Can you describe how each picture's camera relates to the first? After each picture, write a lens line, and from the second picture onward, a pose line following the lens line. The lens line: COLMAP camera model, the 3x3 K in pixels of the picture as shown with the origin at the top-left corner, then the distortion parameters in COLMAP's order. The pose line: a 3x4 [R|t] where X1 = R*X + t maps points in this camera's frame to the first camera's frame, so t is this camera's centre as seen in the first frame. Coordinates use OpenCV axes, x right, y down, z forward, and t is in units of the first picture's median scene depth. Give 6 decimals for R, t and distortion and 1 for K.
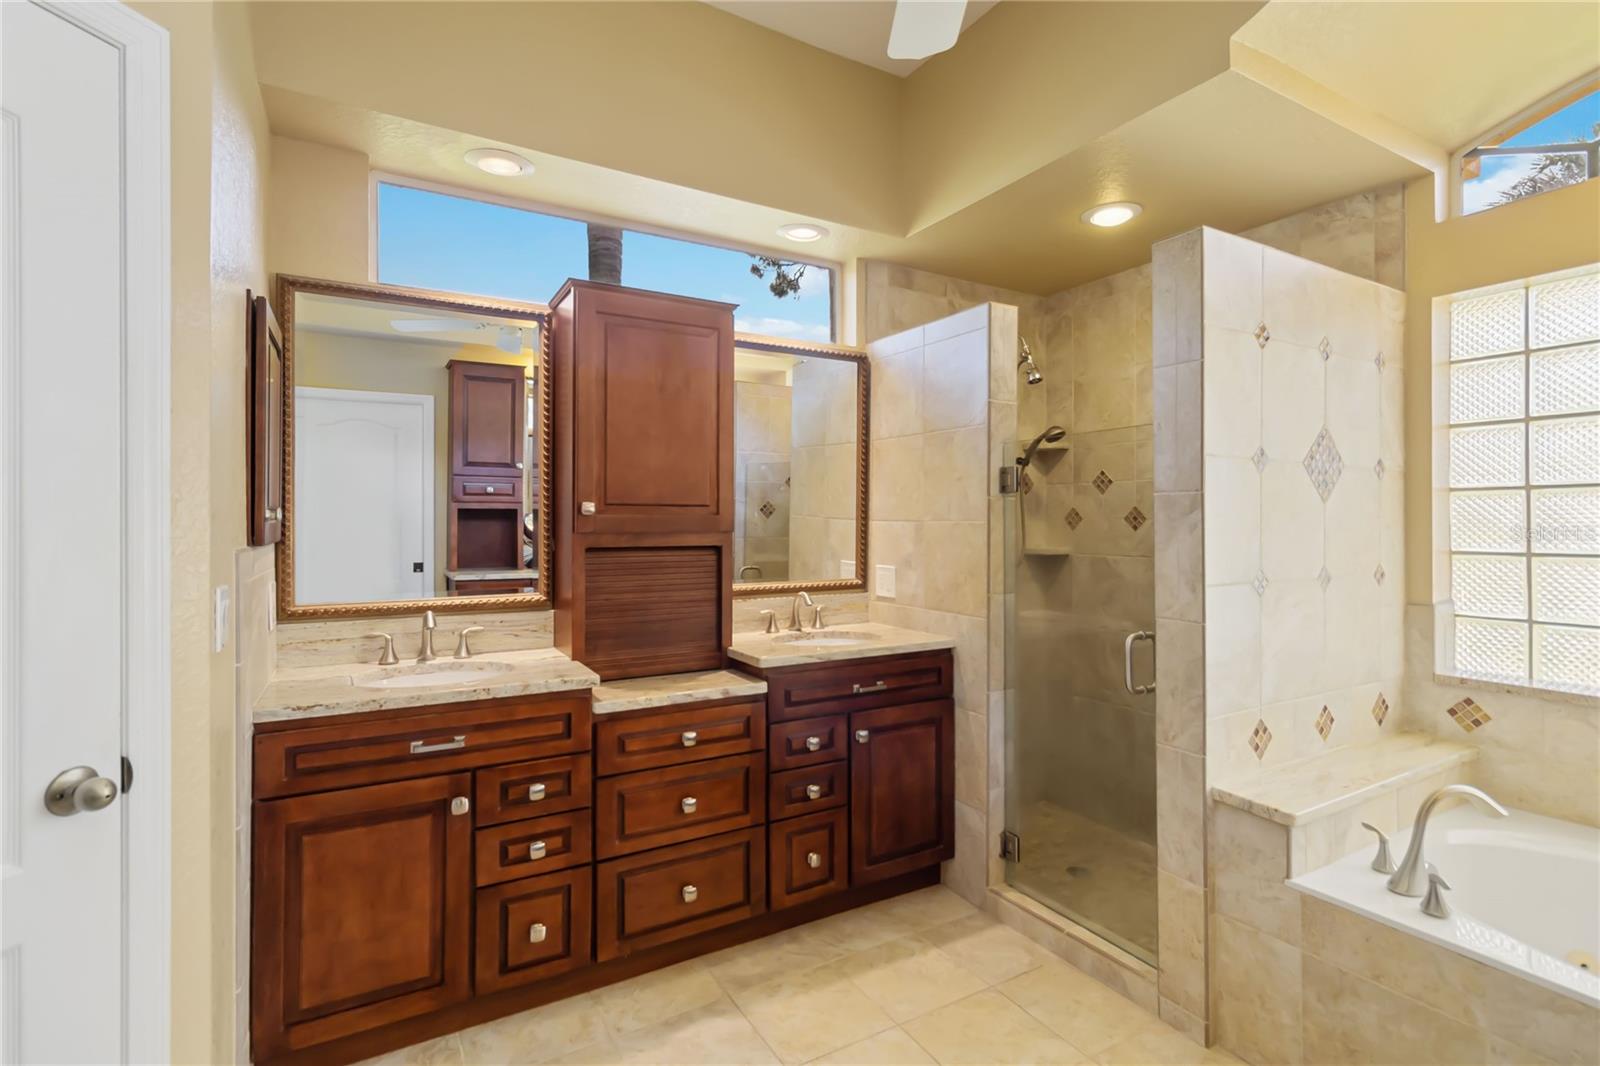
lens RADIAL K [[769.6, 0, 797.5], [0, 769.6, 526.7], [0, 0, 1]] dist [0.022706, -0.000312]
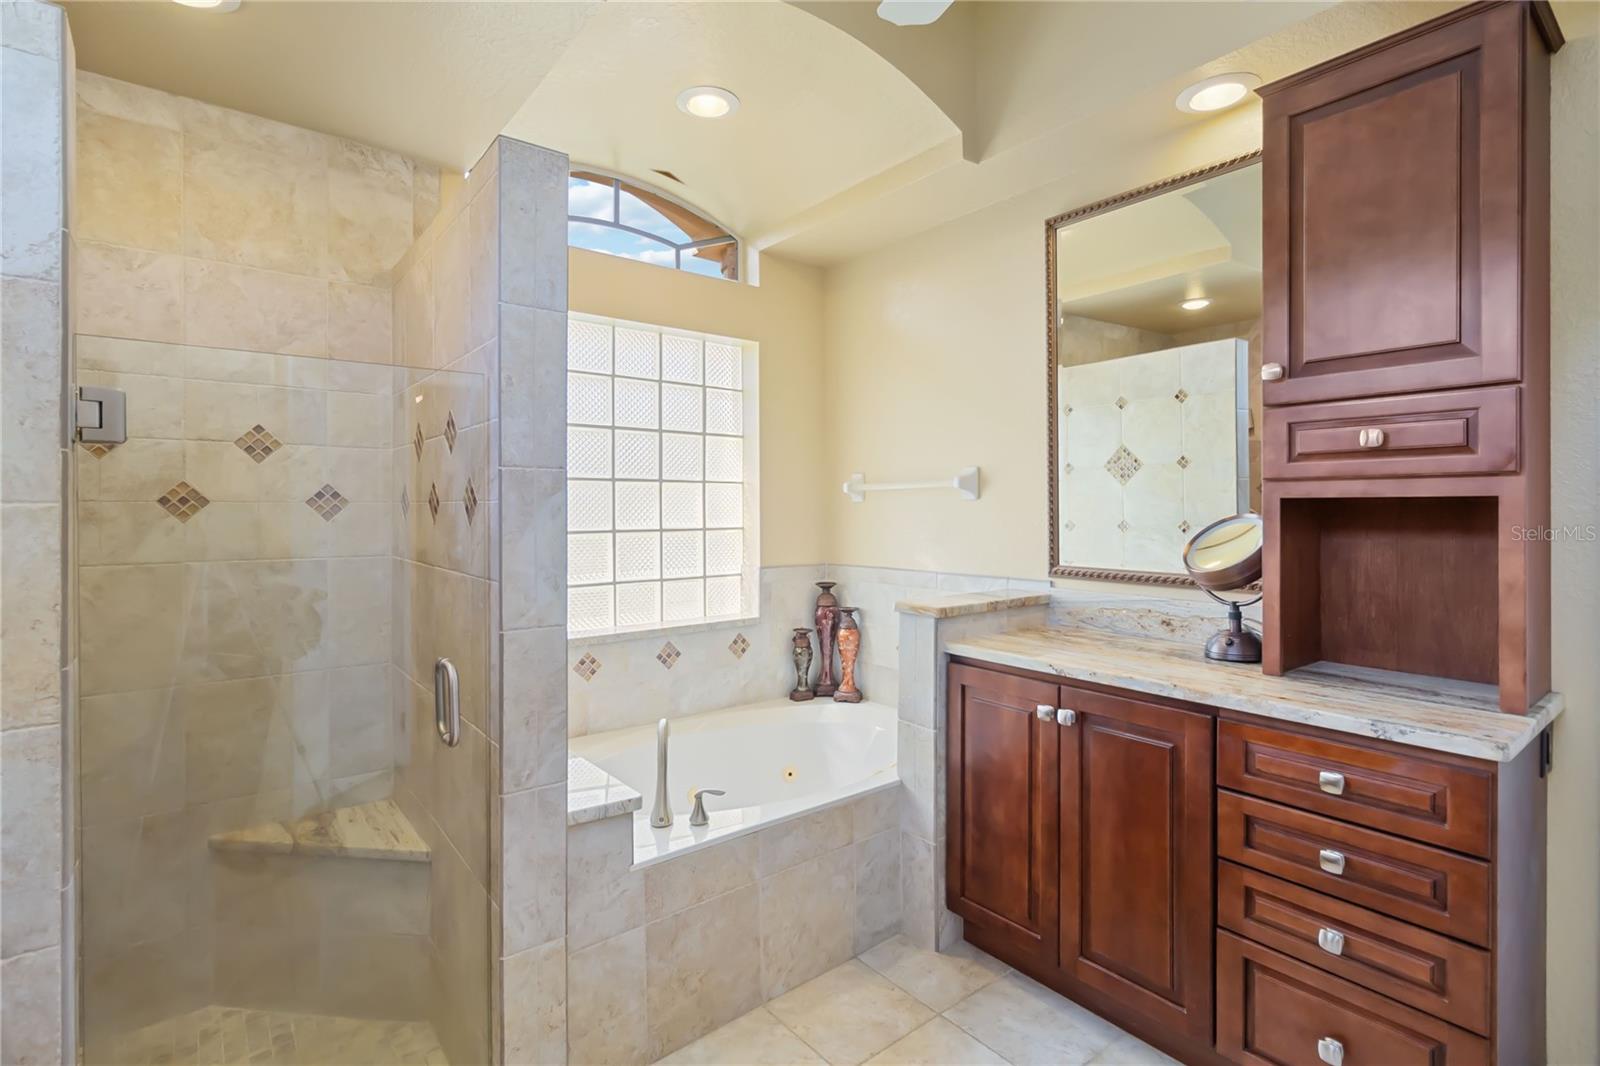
lens RADIAL K [[769.6, 0, 797.5], [0, 769.6, 526.7], [0, 0, 1]] dist [0.022706, -0.000312]
pose [[-0.144539, -0.018742, 0.989322, -0.342597], [0.011669, 0.999719, 0.020643, 0.002609], [-0.989430, 0.014528, -0.144280, 0.857654]]
